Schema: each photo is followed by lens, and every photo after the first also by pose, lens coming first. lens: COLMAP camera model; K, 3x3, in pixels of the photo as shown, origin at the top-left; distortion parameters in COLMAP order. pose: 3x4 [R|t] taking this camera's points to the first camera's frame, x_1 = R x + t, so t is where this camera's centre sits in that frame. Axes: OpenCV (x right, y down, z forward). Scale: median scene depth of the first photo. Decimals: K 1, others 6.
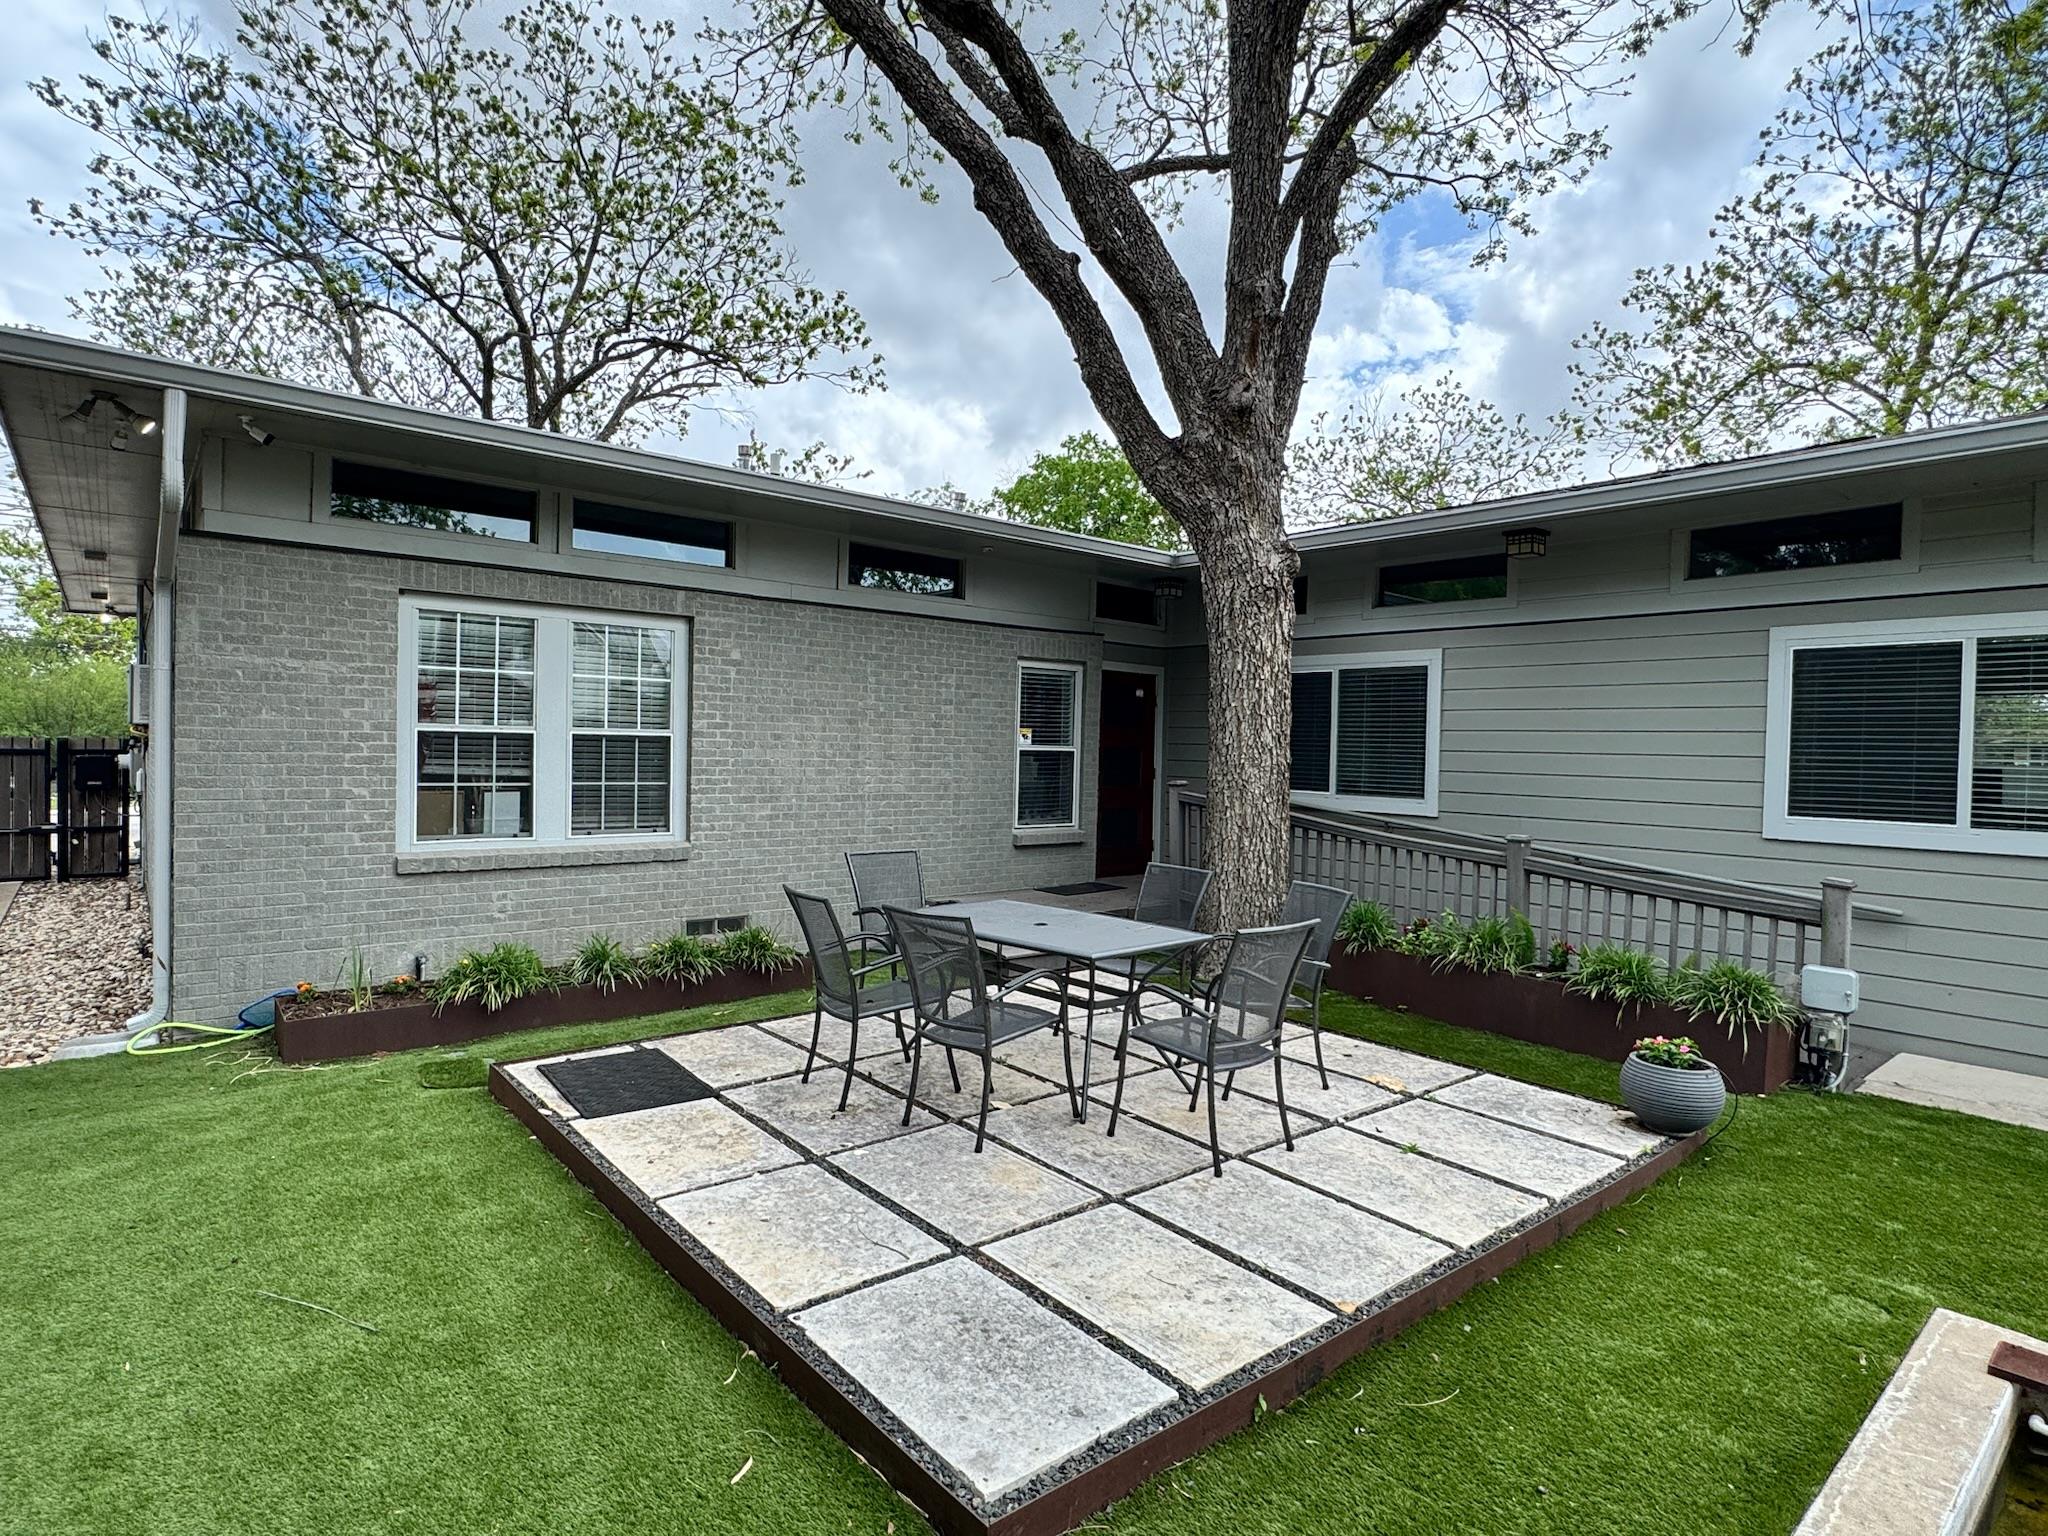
lens RADIAL K [[1080.7, 0, 1024.0], [0, 1080.7, 768.0], [0, 0, 1]] dist [-0.000378, -0.000148]
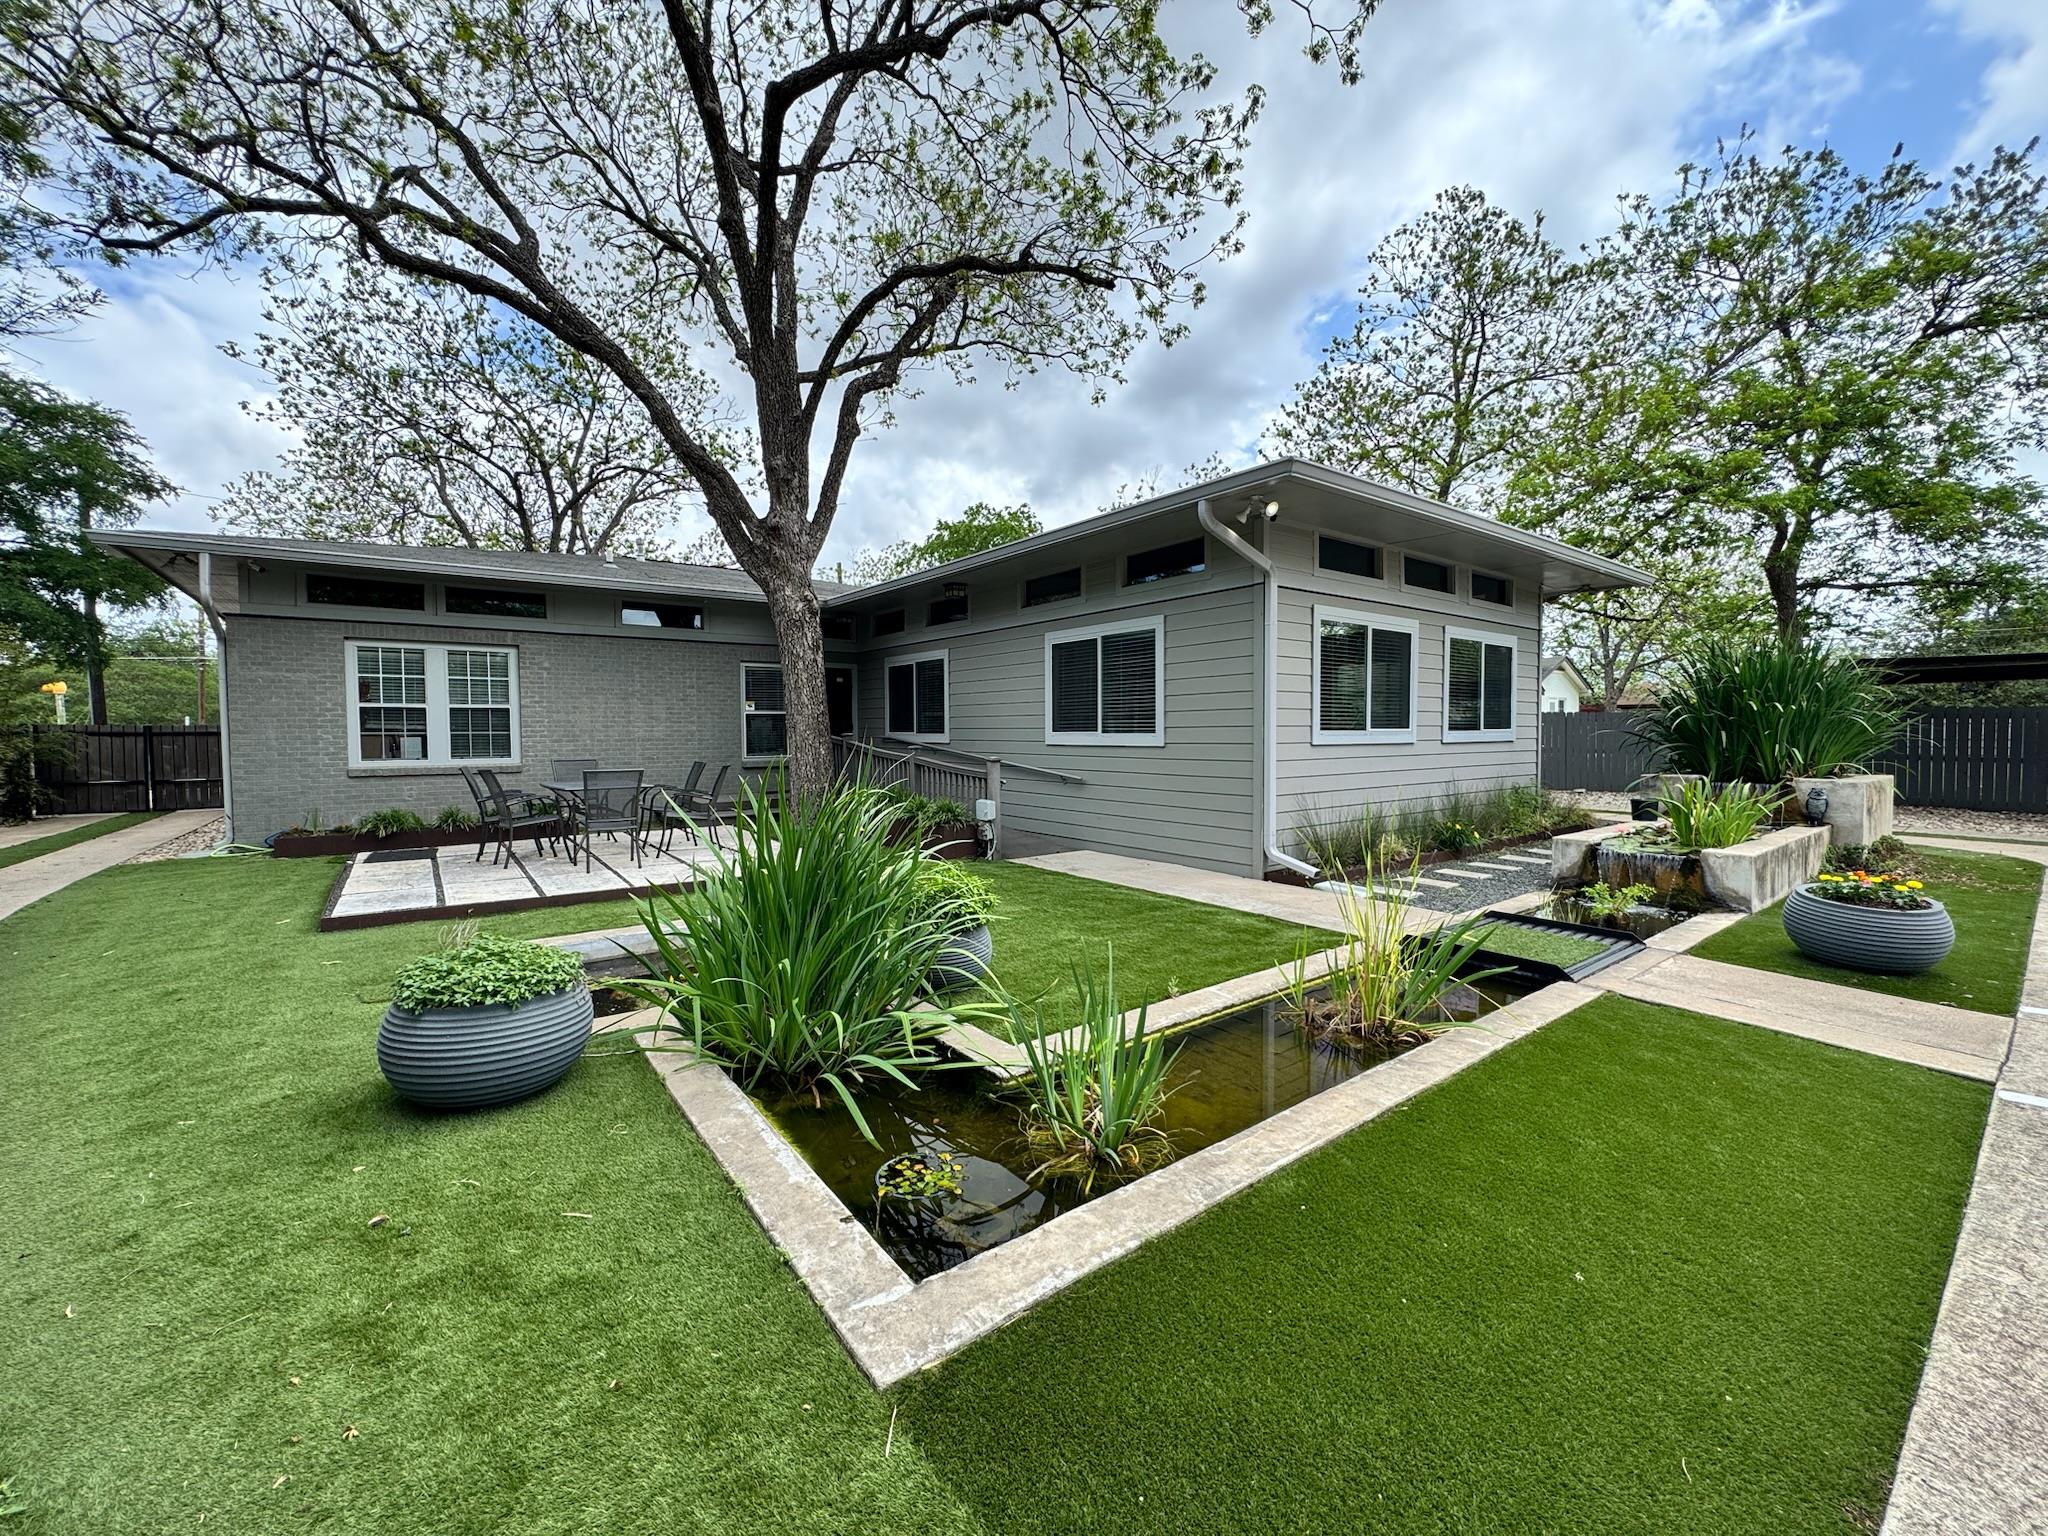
lens RADIAL K [[816.1, 0, 1024.0], [0, 816.1, 768.0], [0, 0, 1]] dist [-0.002214, -0.000370]
pose [[0.998401, -0.023714, -0.051320, 0.710898], [0.025127, 0.999318, 0.027060, 0.065755], [0.050644, -0.028306, 0.998316, -0.433863]]
